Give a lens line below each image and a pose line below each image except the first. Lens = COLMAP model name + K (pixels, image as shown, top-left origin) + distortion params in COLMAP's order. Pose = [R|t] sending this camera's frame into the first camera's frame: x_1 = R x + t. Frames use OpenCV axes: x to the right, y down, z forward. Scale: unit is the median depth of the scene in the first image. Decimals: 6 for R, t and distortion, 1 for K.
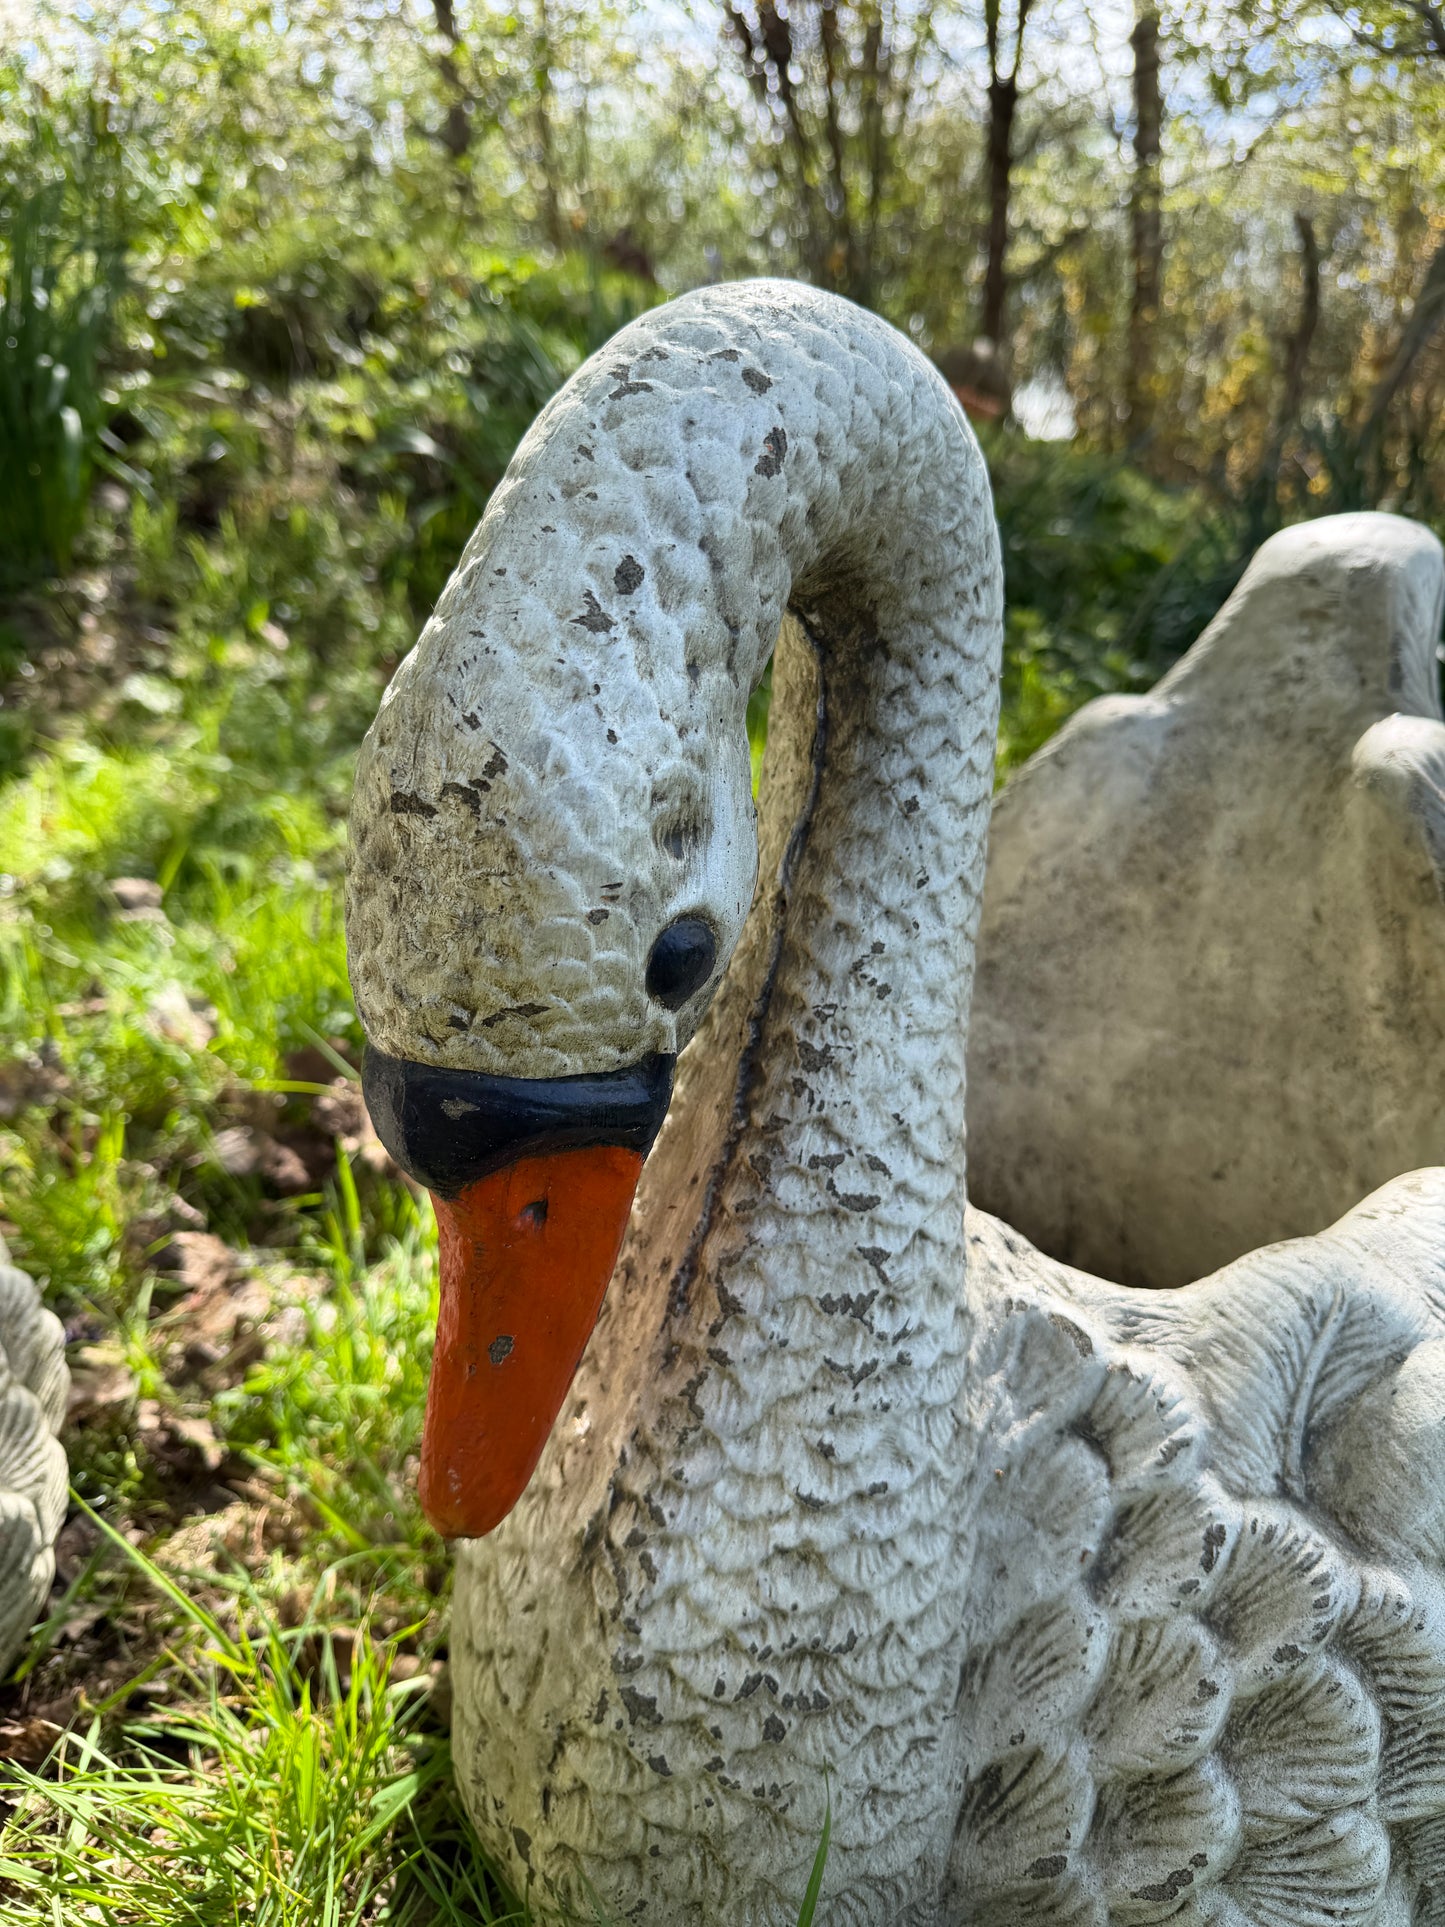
lens RADIAL K [[1416.8, 0, 713.5], [0, 1416.8, 955.5], [0, 0, 1]] dist [0.025874, -0.059082]
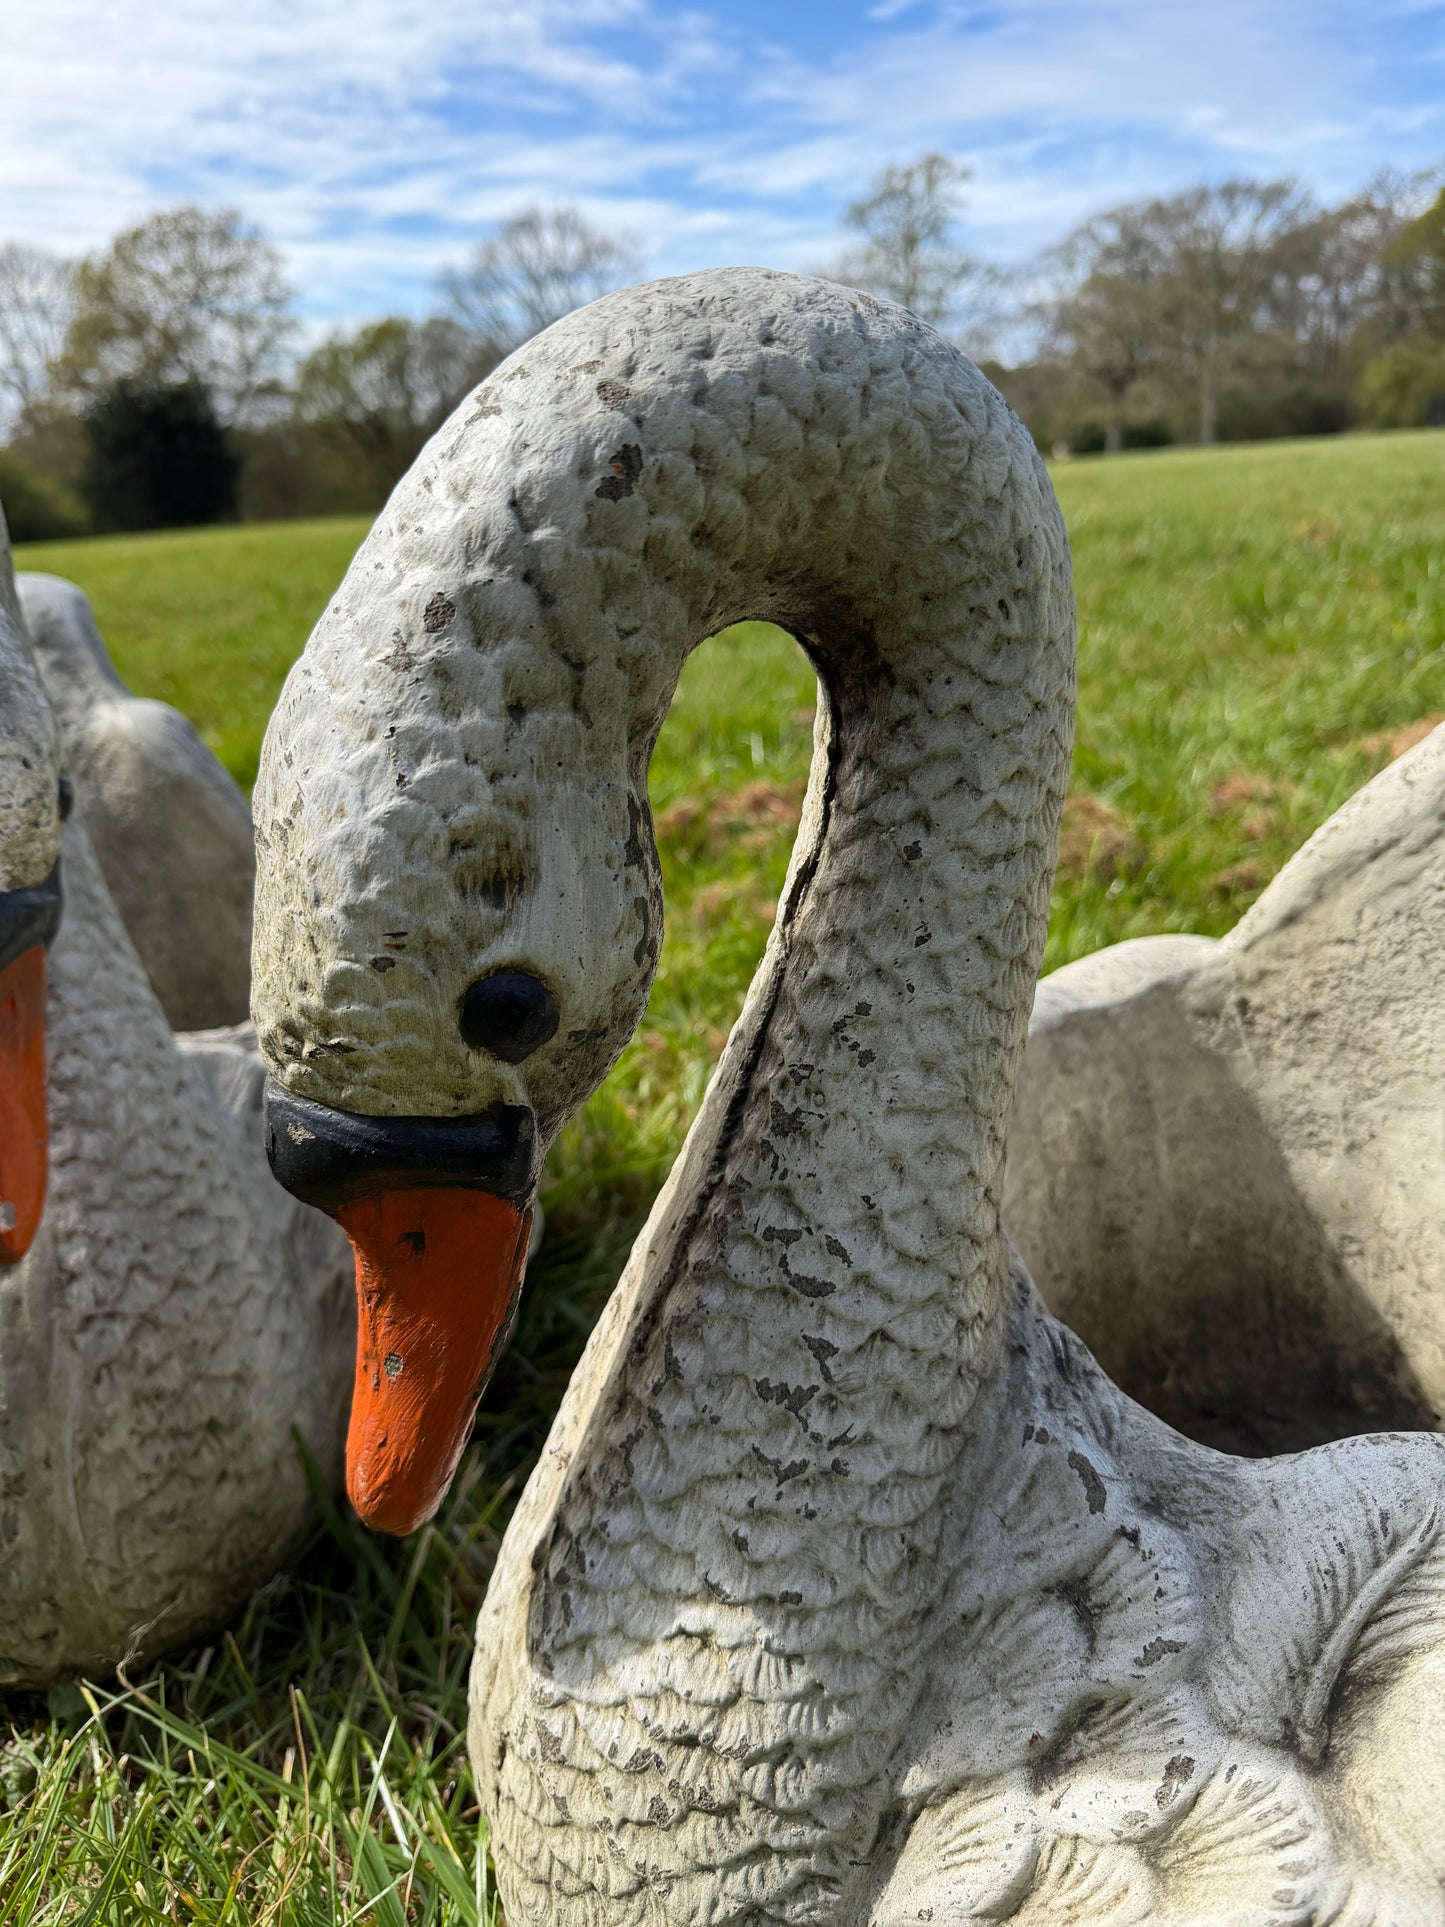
lens RADIAL K [[1416.8, 0, 717.5], [0, 1416.8, 965.4], [0, 0, 1]] dist [0.025874, -0.059082]
pose [[0.903745, 0.100935, -0.416001, 0.405214], [-0.084046, 0.994728, 0.058767, -0.078526], [0.419739, -0.018147, 0.907463, 0.154117]]
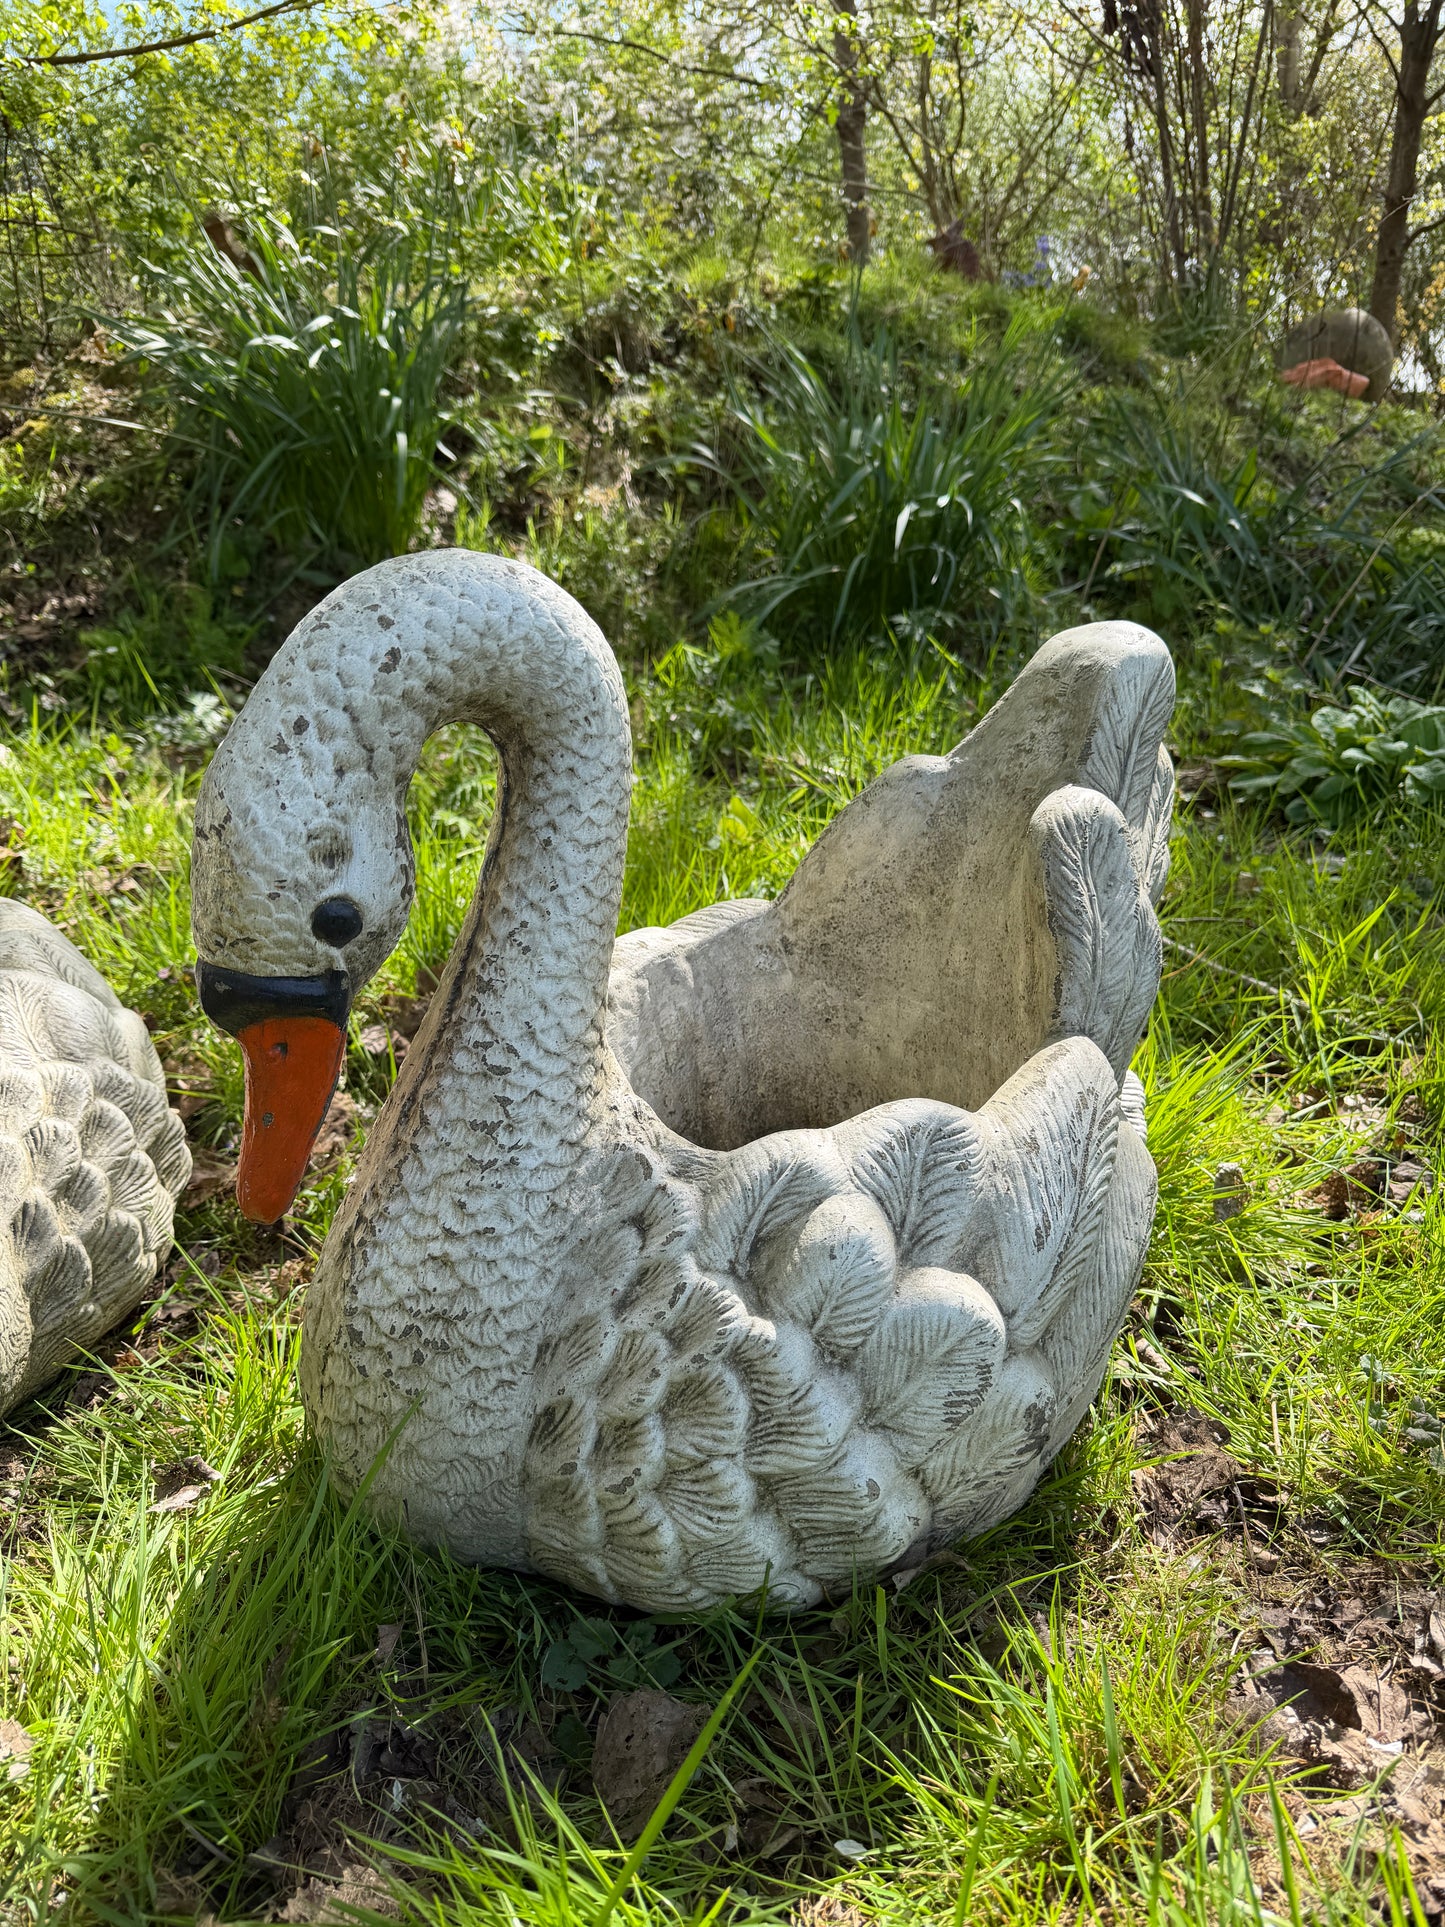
lens RADIAL K [[1397.4, 0, 721.1], [0, 1397.4, 958.1], [0, 0, 1]] dist [0.057473, -0.089221]
pose [[0.966591, 0.083178, -0.242453, 0.768763], [-0.075479, 0.996309, 0.040890, -0.051916], [0.244959, -0.021224, 0.969301, -0.584881]]
